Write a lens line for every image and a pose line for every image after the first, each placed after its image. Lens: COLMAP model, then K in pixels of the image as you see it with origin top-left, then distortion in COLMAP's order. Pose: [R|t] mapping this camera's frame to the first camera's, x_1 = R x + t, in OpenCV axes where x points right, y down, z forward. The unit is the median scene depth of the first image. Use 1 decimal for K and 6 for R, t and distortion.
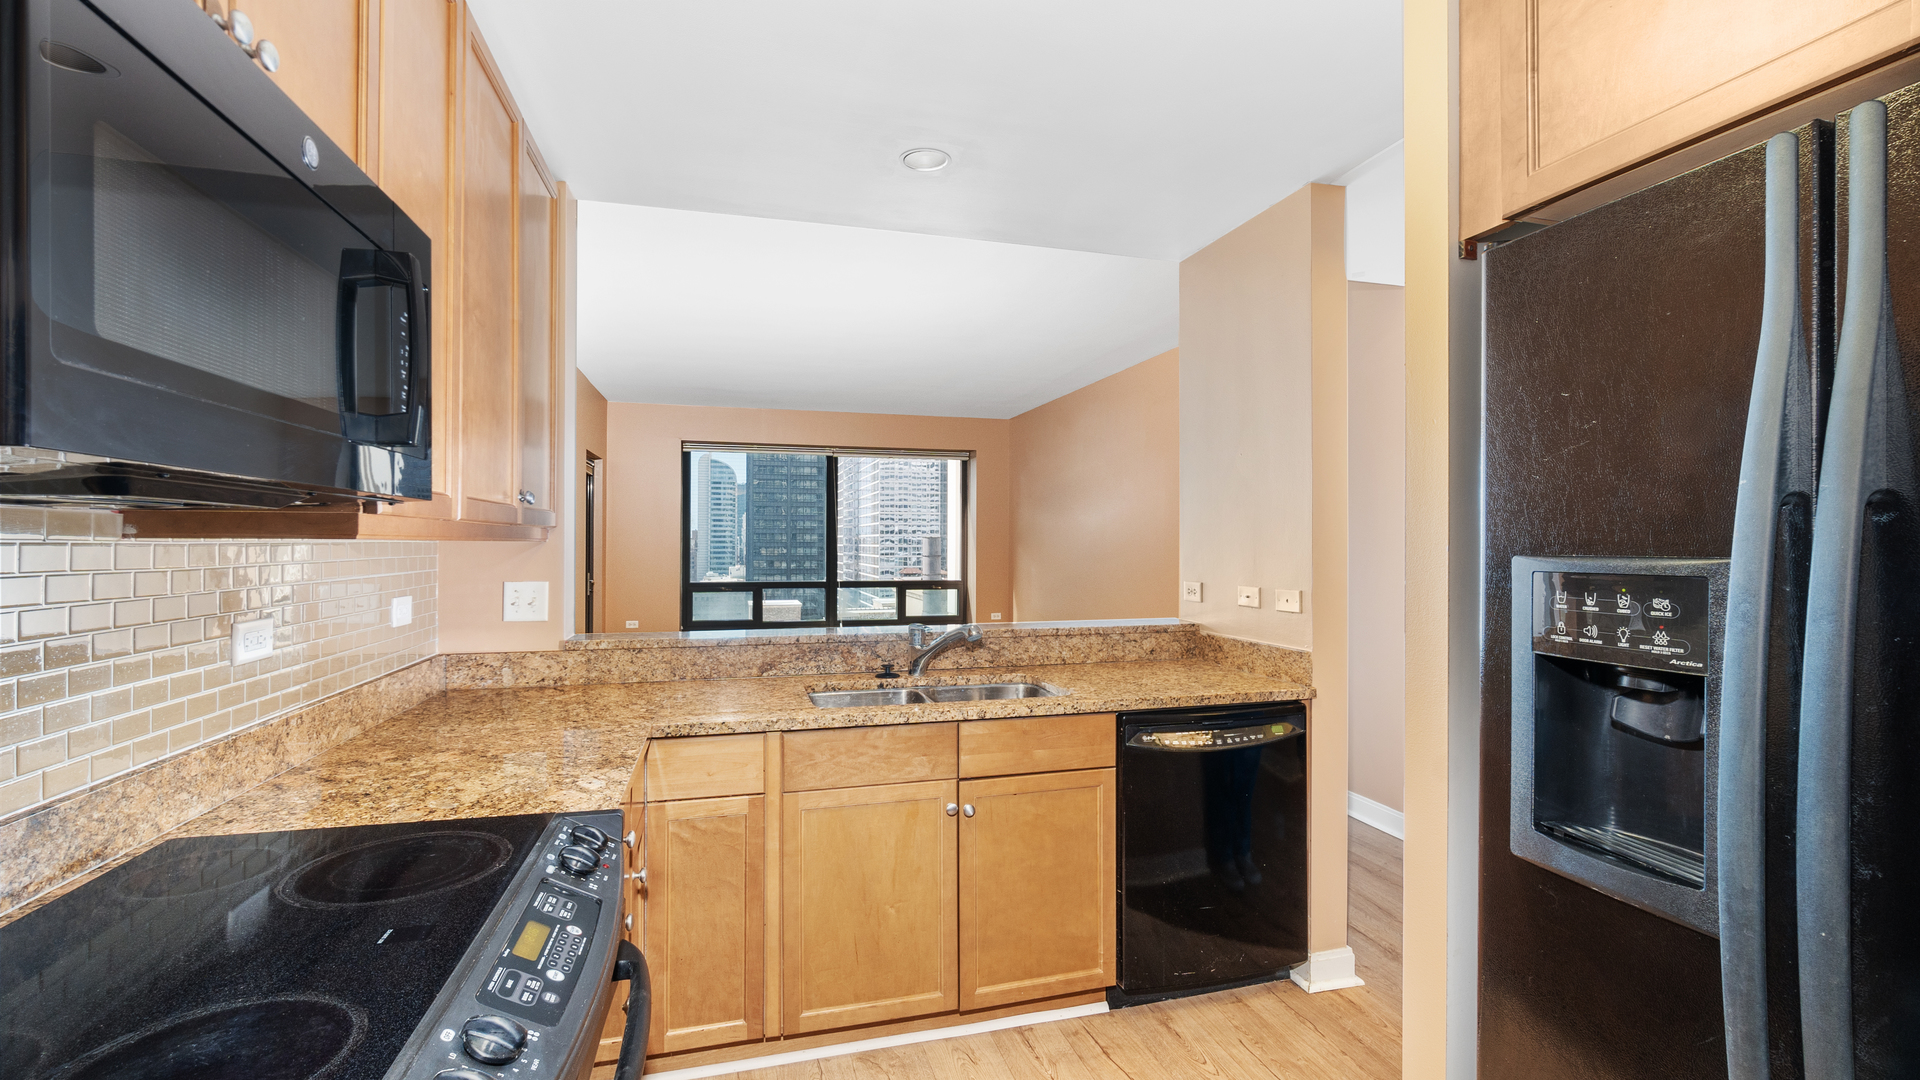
lens RADIAL K [[830.3, 0, 965.3], [0, 830.3, 542.3], [0, 0, 1]] dist [-0.002763, 0.000787]
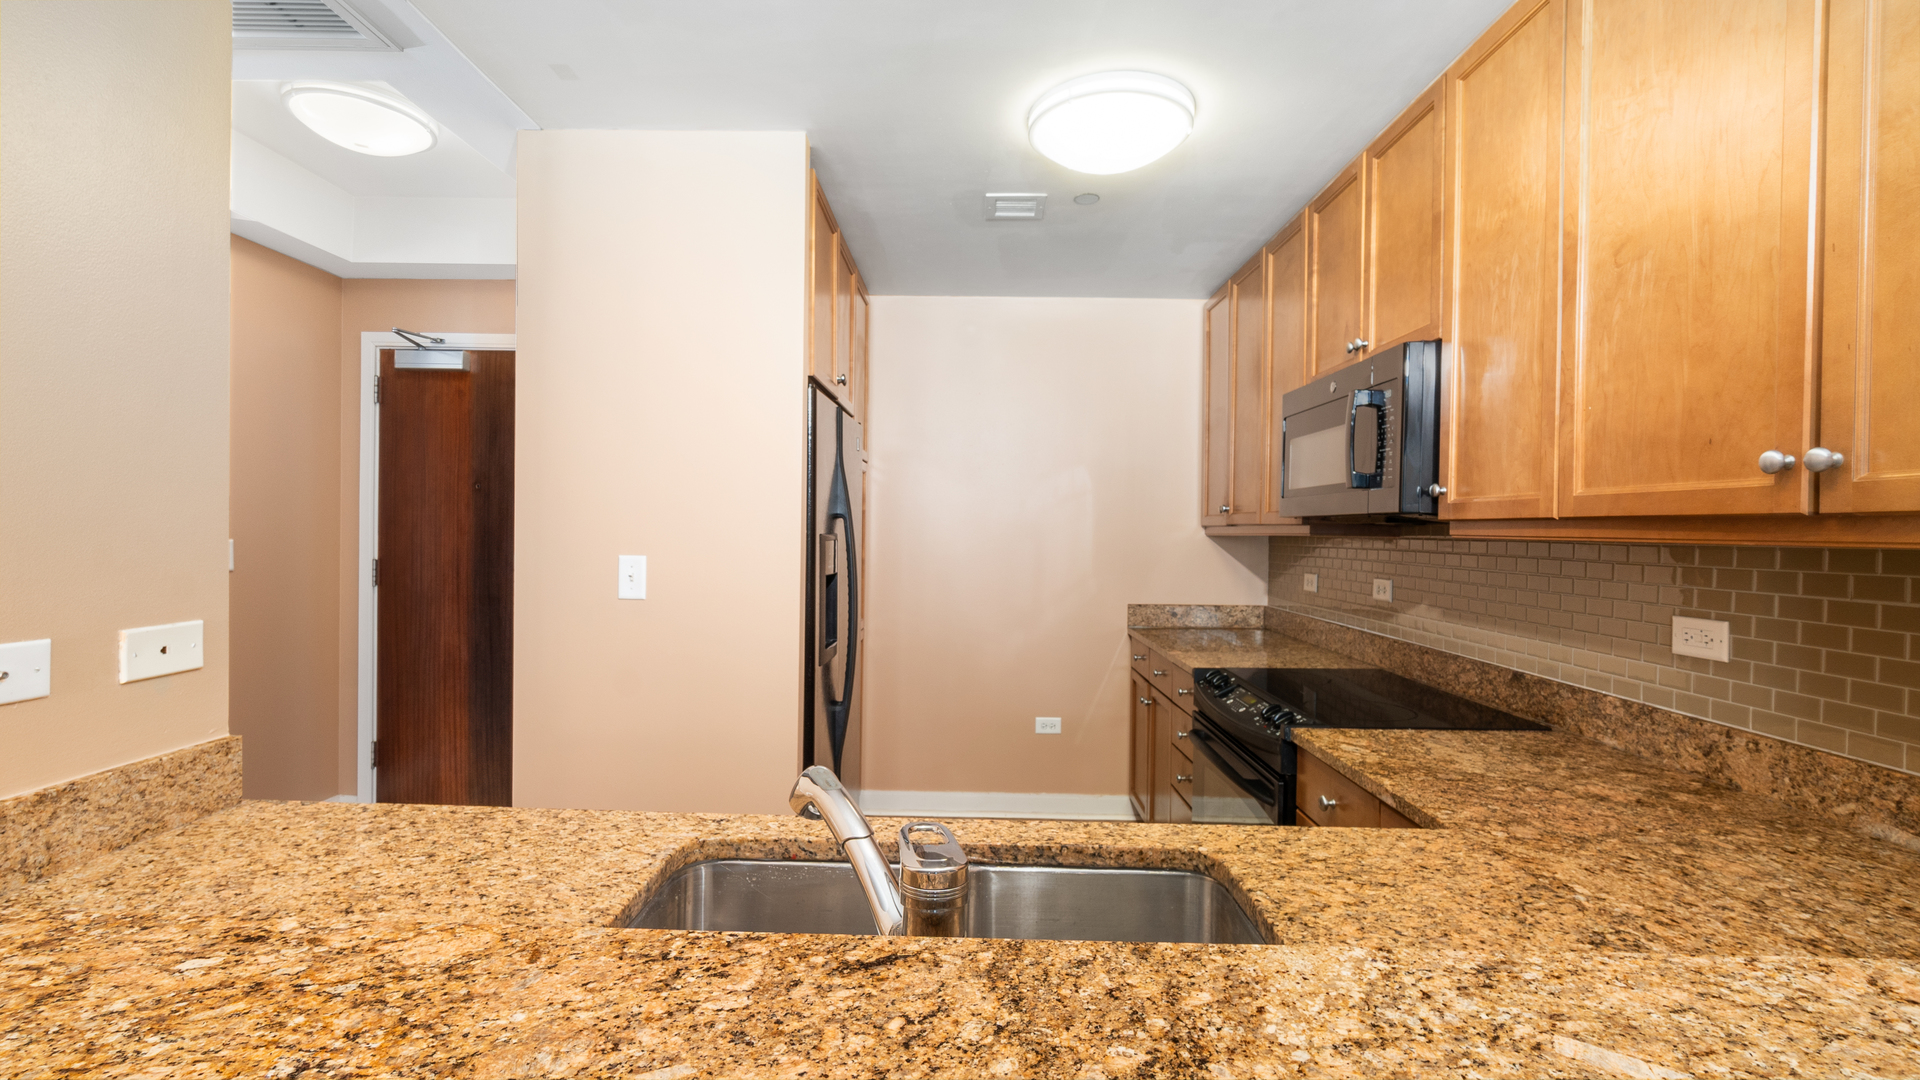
lens RADIAL K [[830.3, 0, 964.4], [0, 830.3, 535.3], [0, 0, 1]] dist [-0.002763, 0.000787]
pose [[-0.957265, -0.020174, 0.288507, -0.144945], [-0.018585, 0.999793, 0.008244, -0.002265], [-0.288614, 0.002530, -0.957442, 1.280219]]
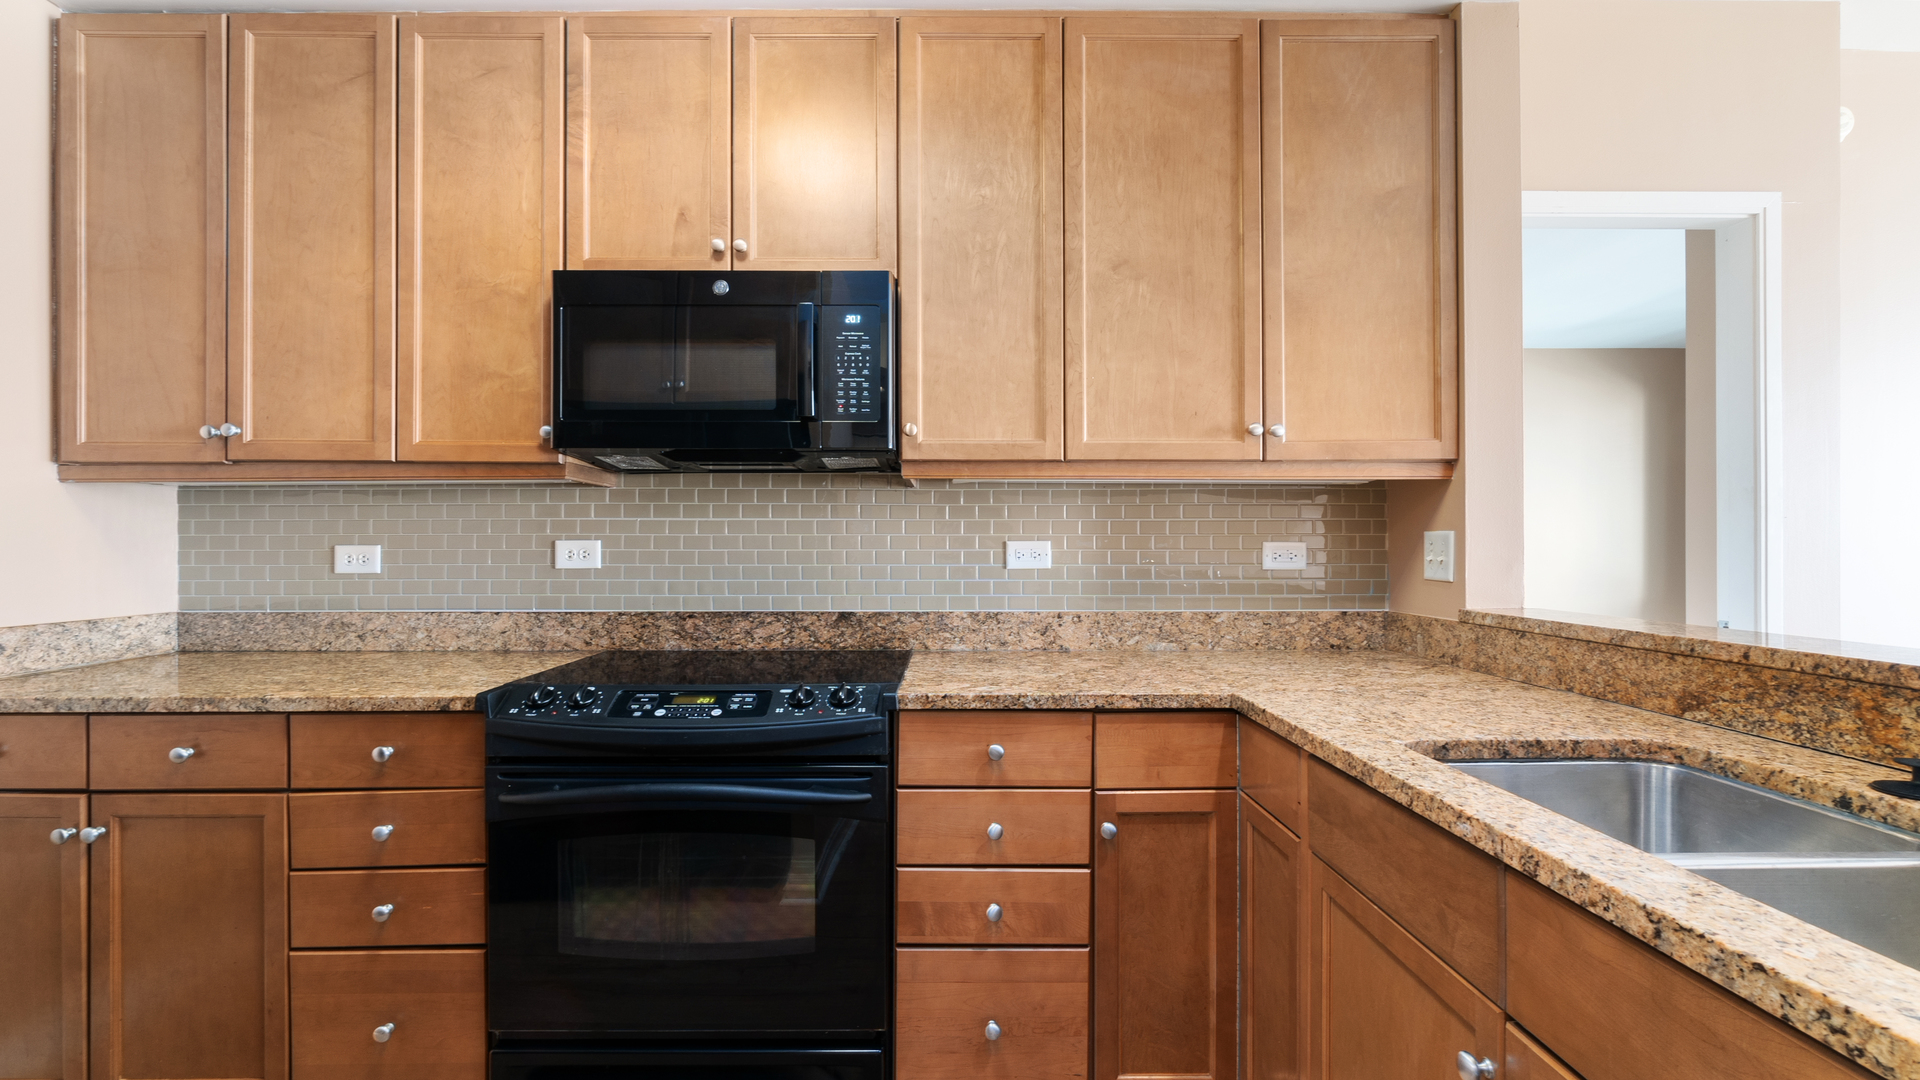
lens RADIAL K [[830.3, 0, 964.6], [0, 830.3, 549.8], [0, 0, 1]] dist [-0.002763, 0.000787]
pose [[-0.263133, 0.000817, -0.964759, 0.348364], [0.001578, 0.999999, 0.000417, 0.060534], [0.964758, -0.001412, -0.263134, 0.721814]]
